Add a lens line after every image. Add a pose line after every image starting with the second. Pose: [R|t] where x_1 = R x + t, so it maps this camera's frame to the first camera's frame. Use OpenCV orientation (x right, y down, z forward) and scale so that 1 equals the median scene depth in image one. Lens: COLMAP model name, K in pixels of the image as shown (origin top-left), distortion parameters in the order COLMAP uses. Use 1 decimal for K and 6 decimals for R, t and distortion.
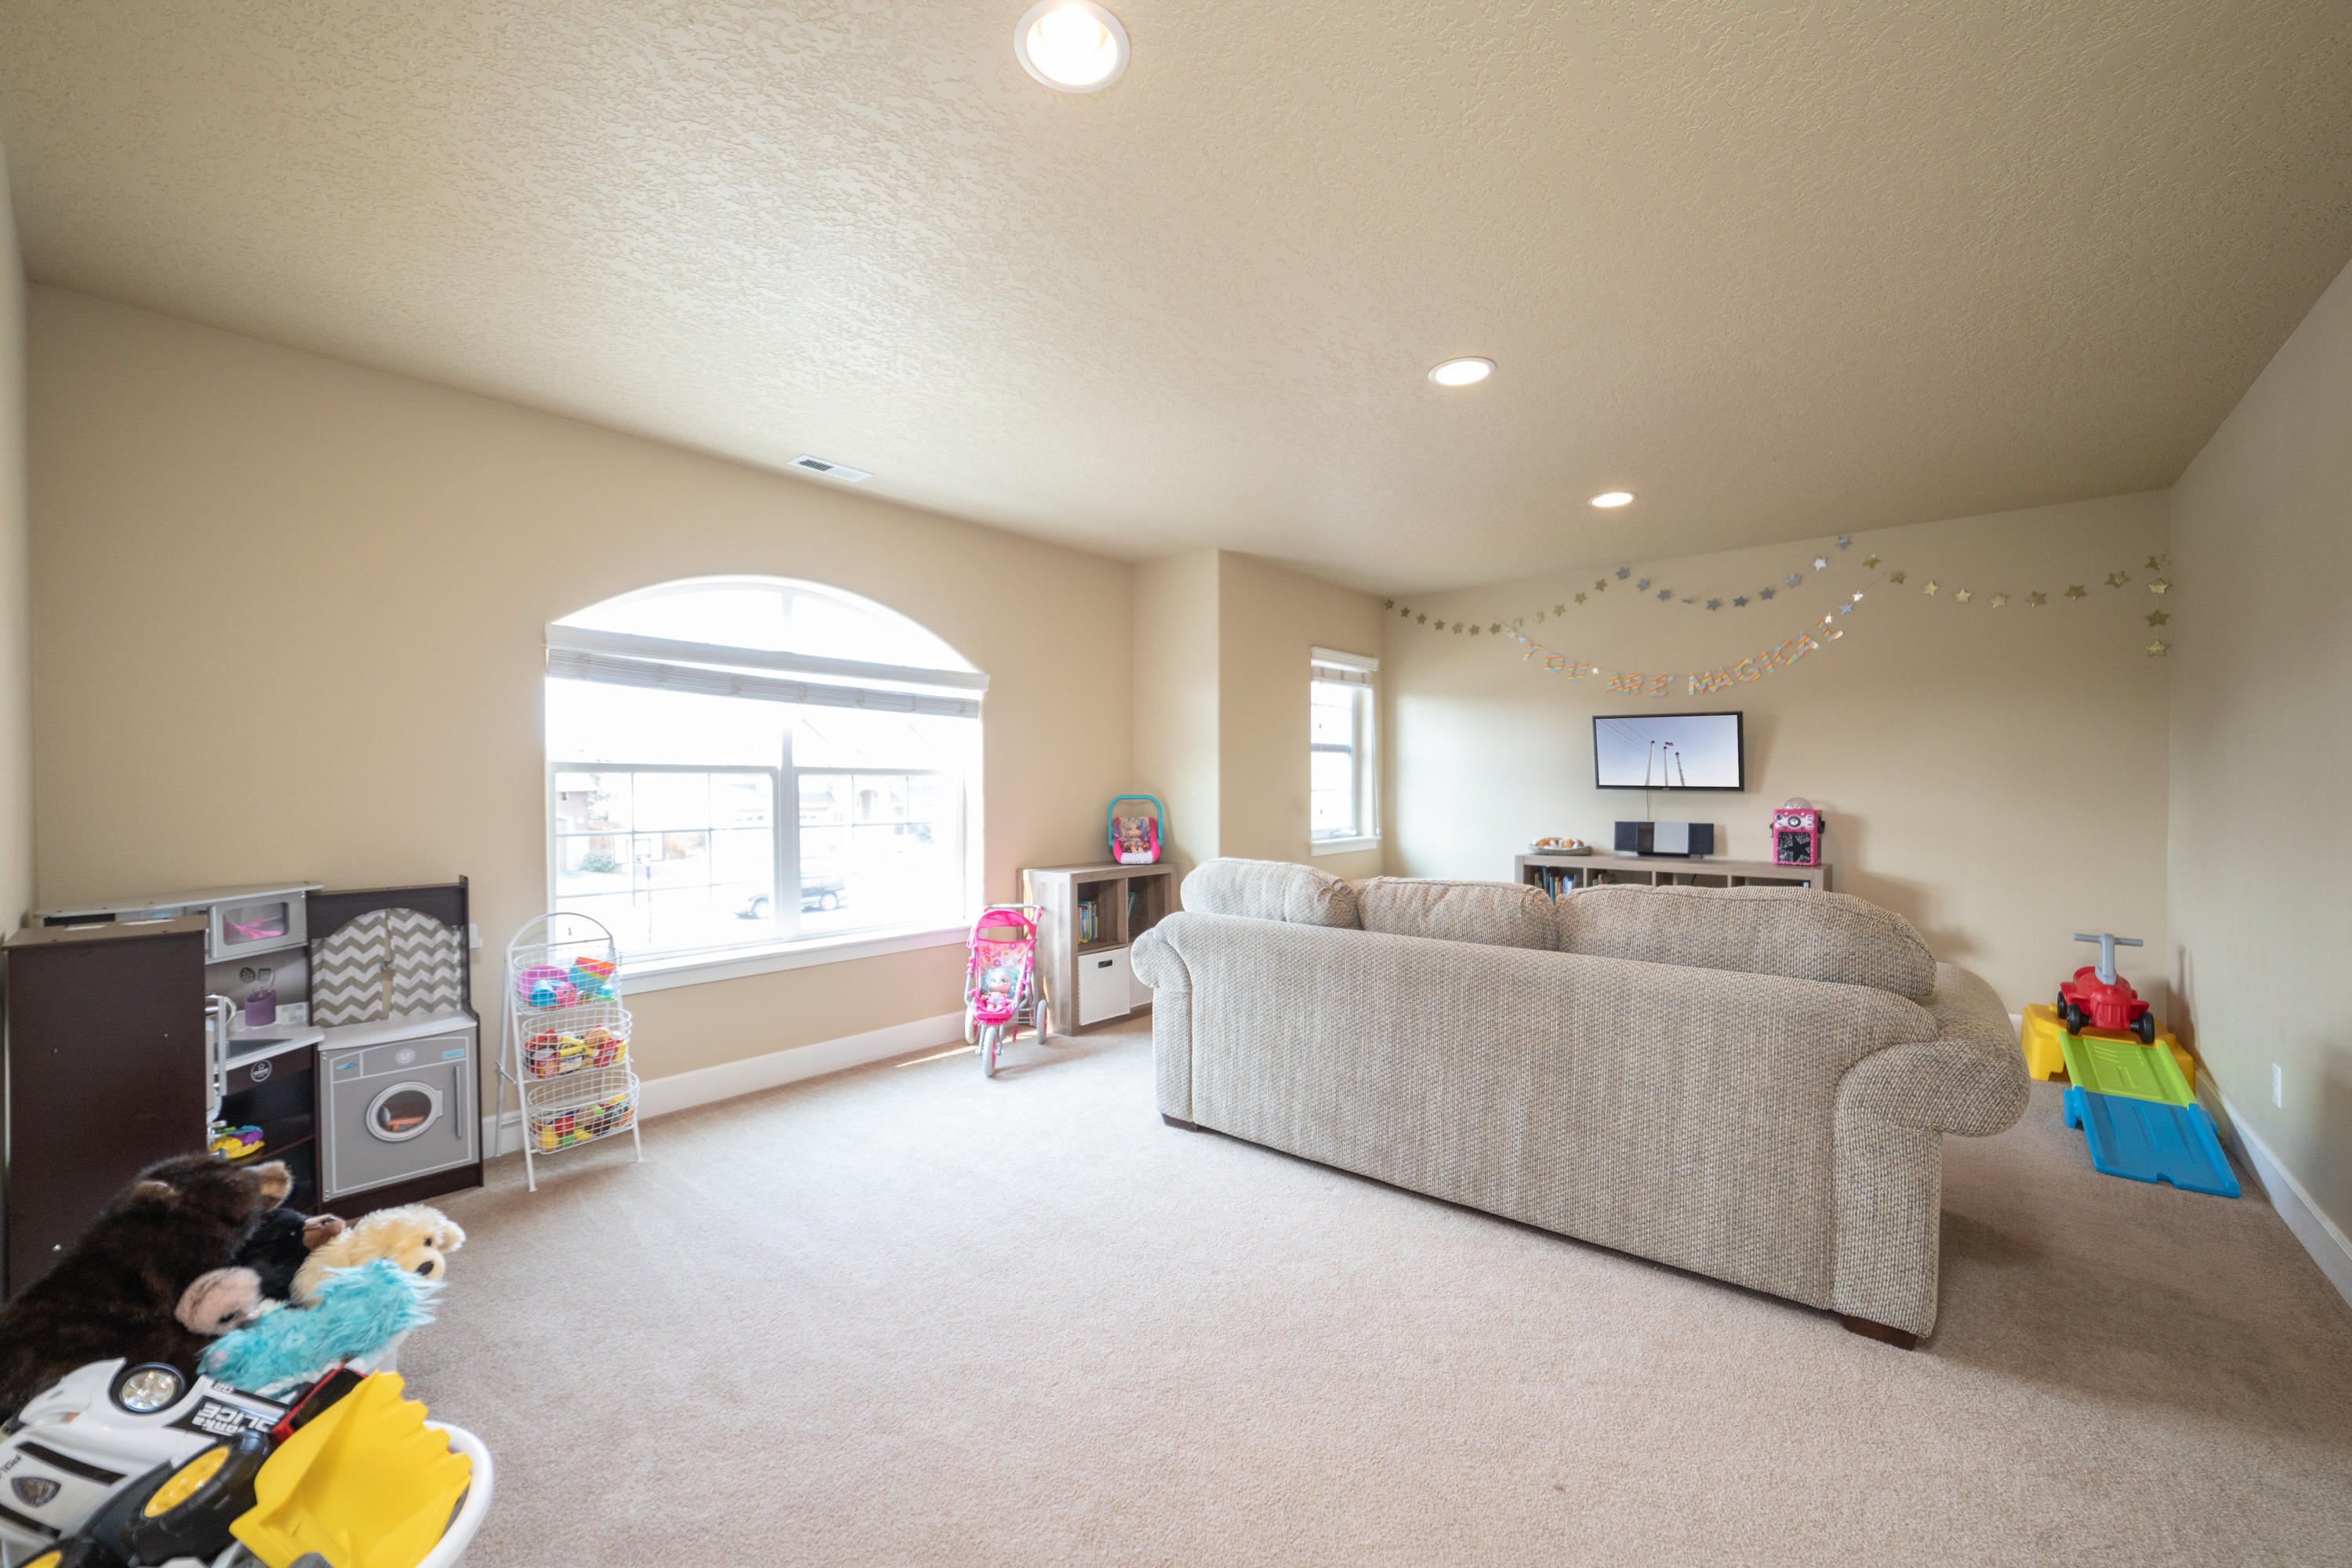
lens RADIAL K [[901.6, 0, 1185.7], [0, 901.6, 785.3], [0, 0, 1]] dist [-0.007277, 0.000740]
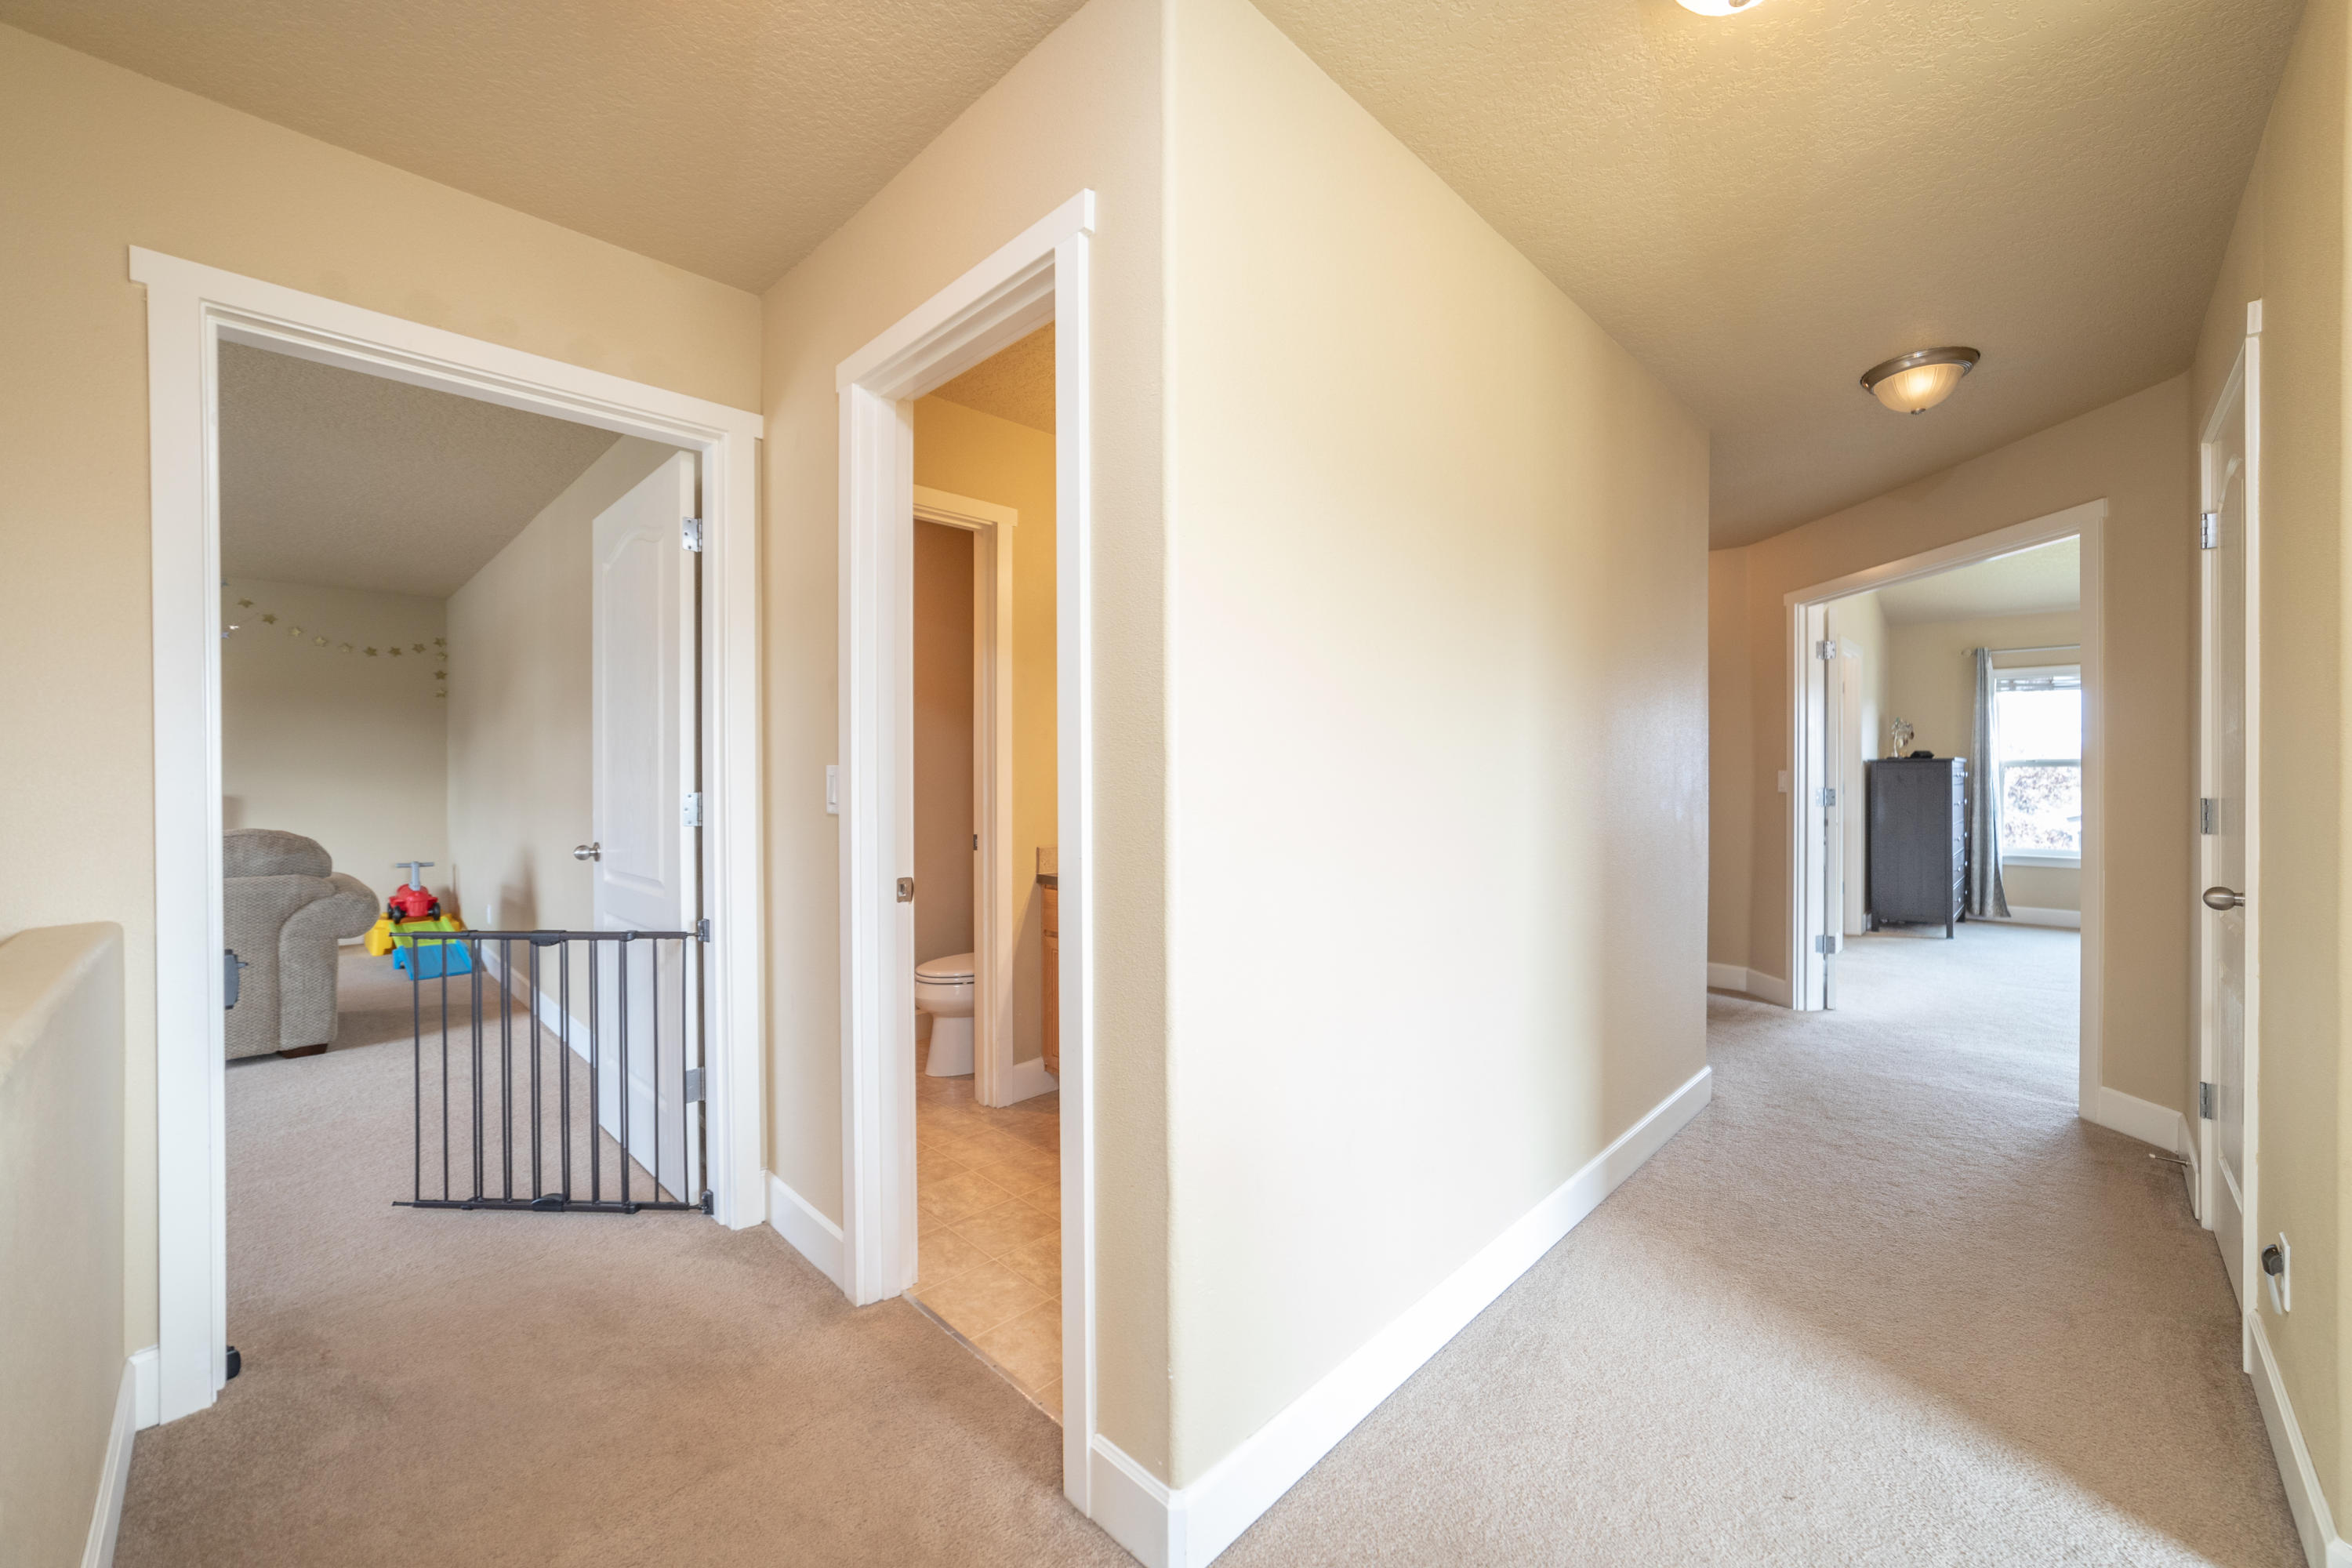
lens RADIAL K [[901.6, 0, 1184.8], [0, 901.6, 779.8], [0, 0, 1]] dist [-0.007277, 0.000740]
pose [[0.065099, -0.005089, 0.997866, -0.567905], [0.007302, 0.999963, 0.004623, 0.015445], [-0.997852, 0.006986, 0.065133, -0.563854]]
